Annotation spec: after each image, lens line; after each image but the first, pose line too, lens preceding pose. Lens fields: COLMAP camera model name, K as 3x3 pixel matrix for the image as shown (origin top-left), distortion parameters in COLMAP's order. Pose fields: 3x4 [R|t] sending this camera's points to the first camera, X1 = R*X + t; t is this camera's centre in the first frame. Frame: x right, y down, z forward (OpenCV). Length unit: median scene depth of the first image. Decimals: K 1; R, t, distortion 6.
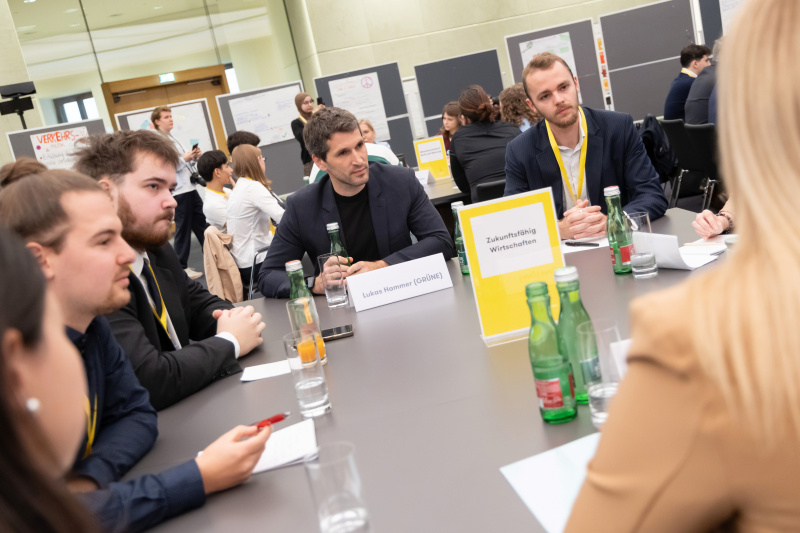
lens RADIAL K [[870.0, 0, 400.0], [0, 870.0, 266.5], [0, 0, 1]] dist [-0.001690, -0.022150]
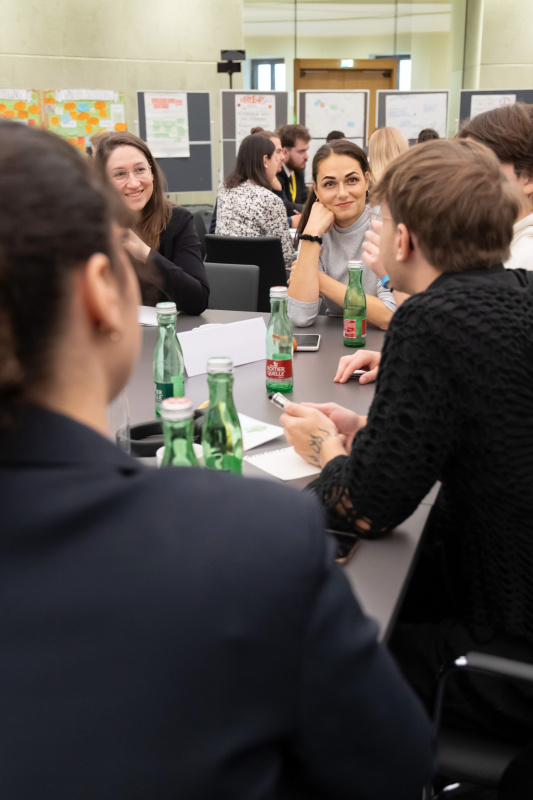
lens RADIAL K [[870.0, 0, 266.5], [0, 870.0, 400.0], [0, 0, 1]] dist [-0.001690, -0.022150]
pose [[0.922579, 0.289484, -0.255043, 0.070986], [-0.244603, 0.950101, 0.193589, 0.018624], [0.298358, -0.116217, 0.947352, -0.225136]]
